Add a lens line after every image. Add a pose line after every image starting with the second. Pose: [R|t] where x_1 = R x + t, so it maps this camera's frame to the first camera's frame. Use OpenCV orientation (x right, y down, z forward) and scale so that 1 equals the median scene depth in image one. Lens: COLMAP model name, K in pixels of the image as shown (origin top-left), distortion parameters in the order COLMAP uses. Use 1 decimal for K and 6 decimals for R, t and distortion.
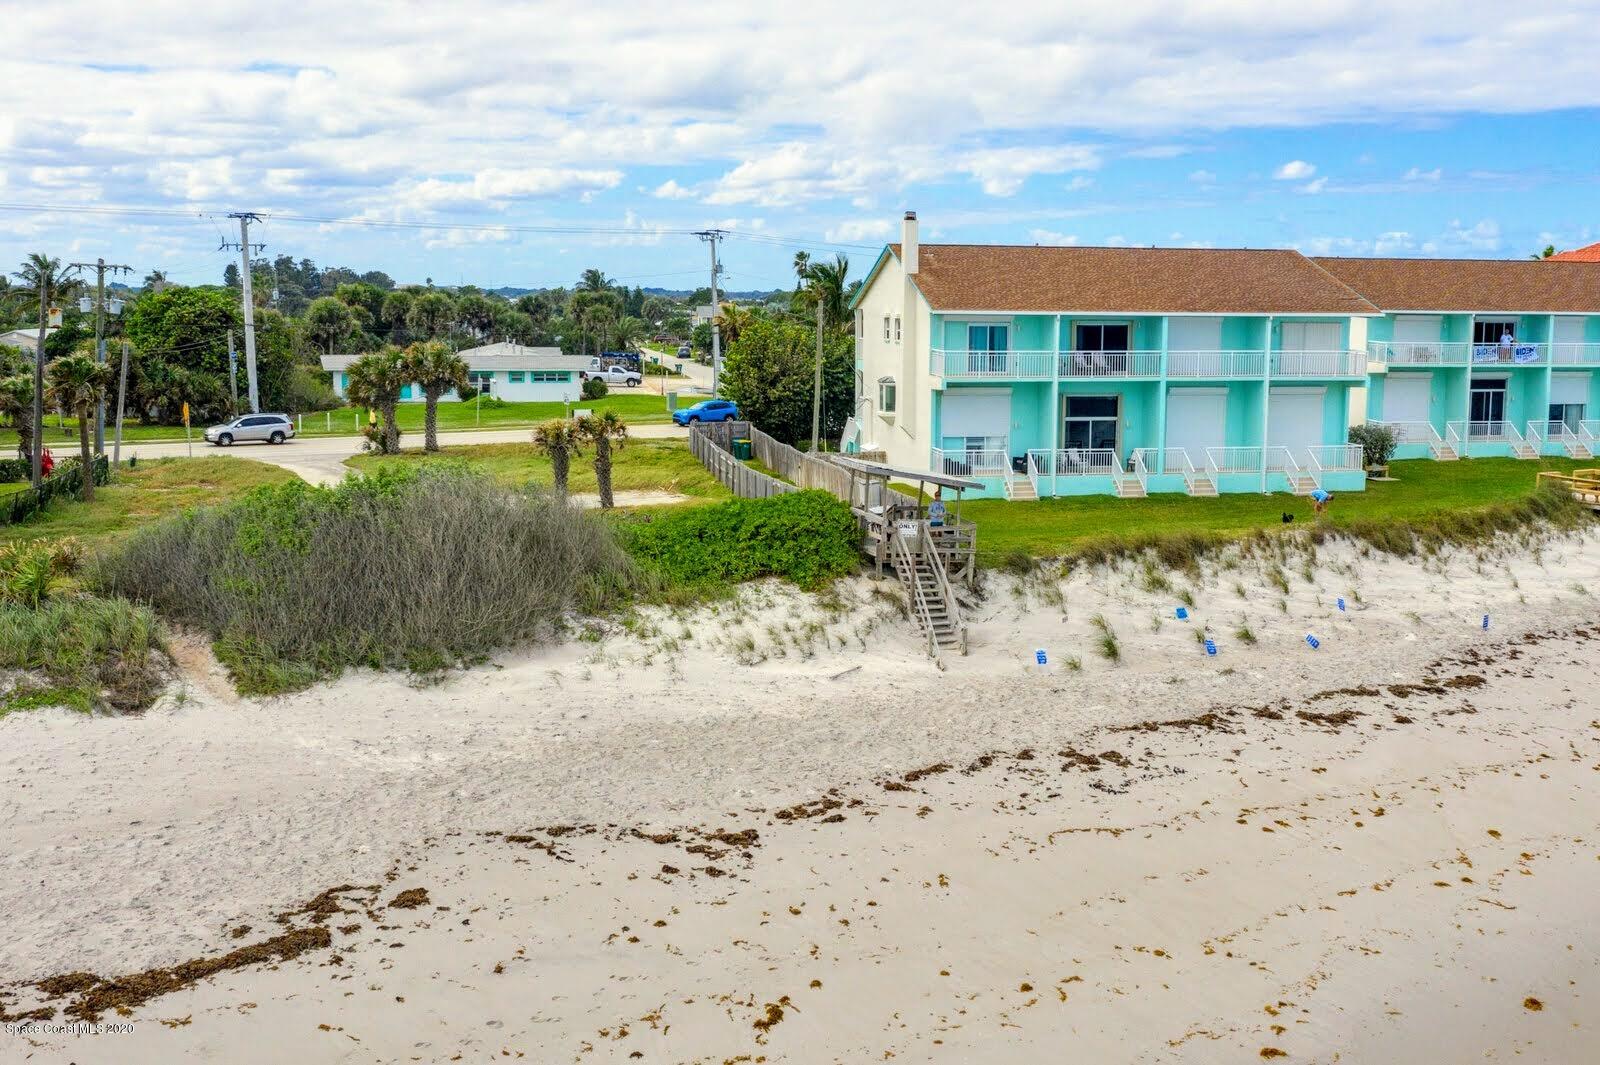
lens RADIAL K [[1295.8, 0, 800.9], [0, 1295.8, 532.8], [0, 0, 1]] dist [0.002461, 0.000135]
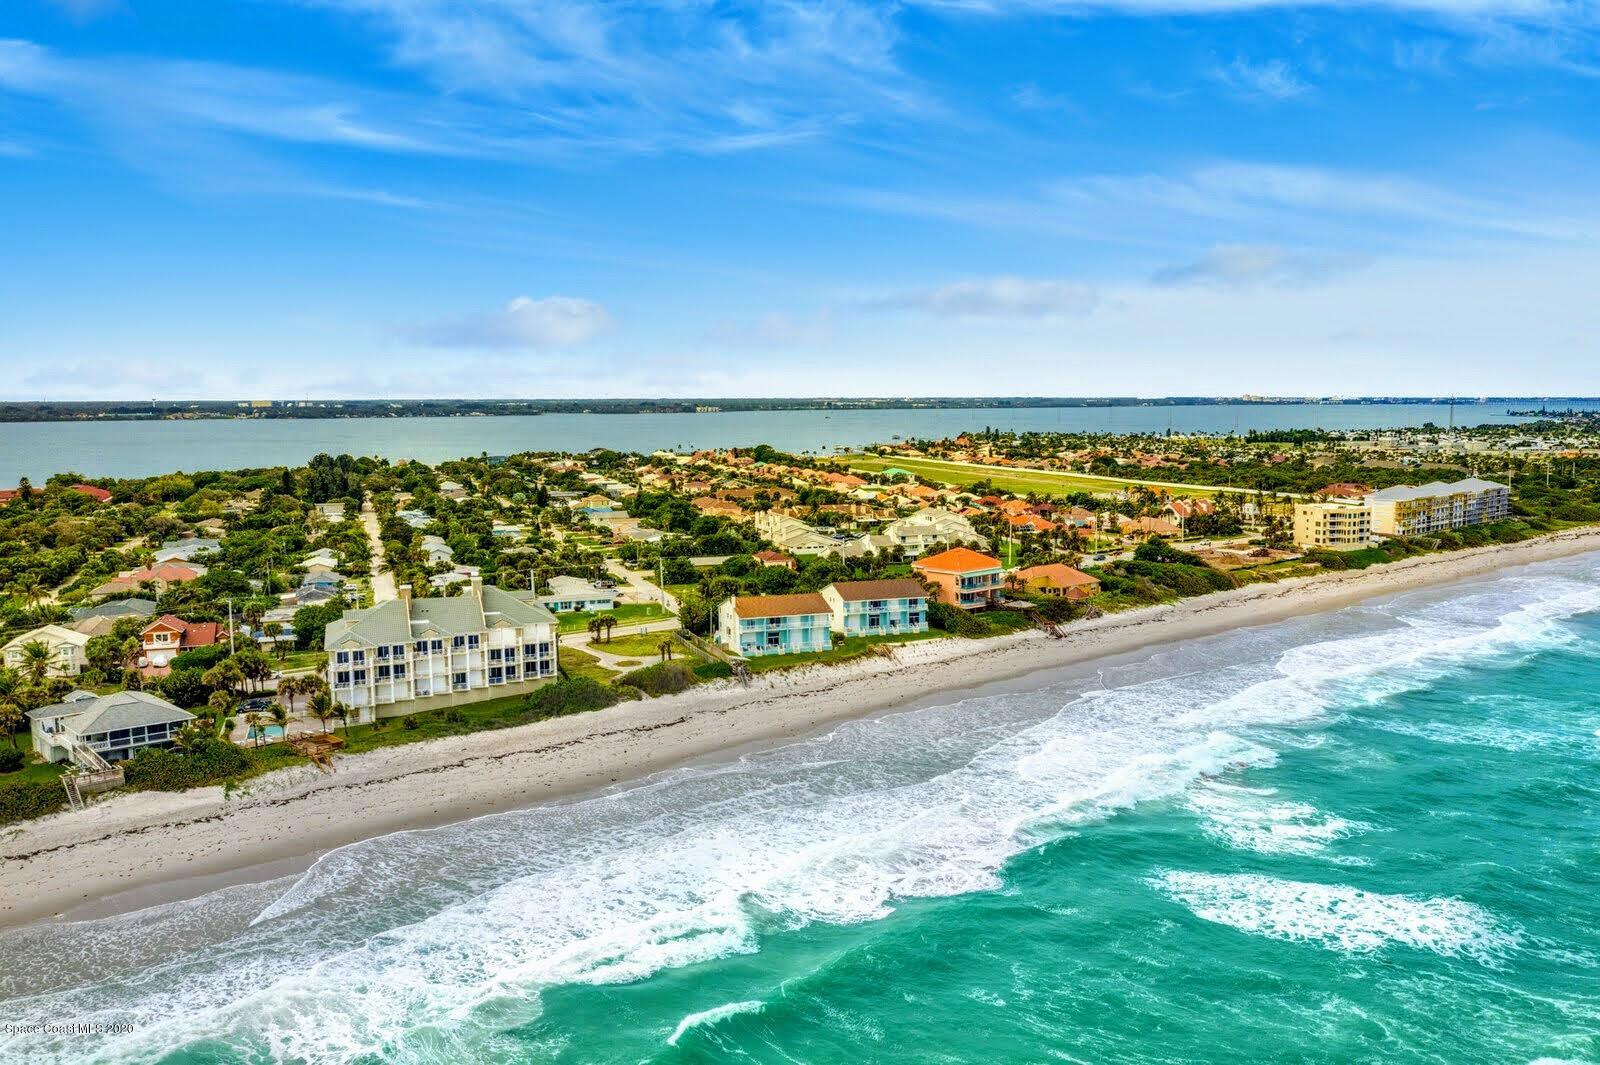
lens RADIAL K [[1295.8, 0, 799.8], [0, 1295.8, 533.4], [0, 0, 1]] dist [0.002461, 0.000135]
pose [[0.983201, -0.022888, 0.181087, -0.552982], [0.028918, 0.999109, -0.030730, -0.334588], [-0.180222, 0.035450, 0.982987, -3.851316]]
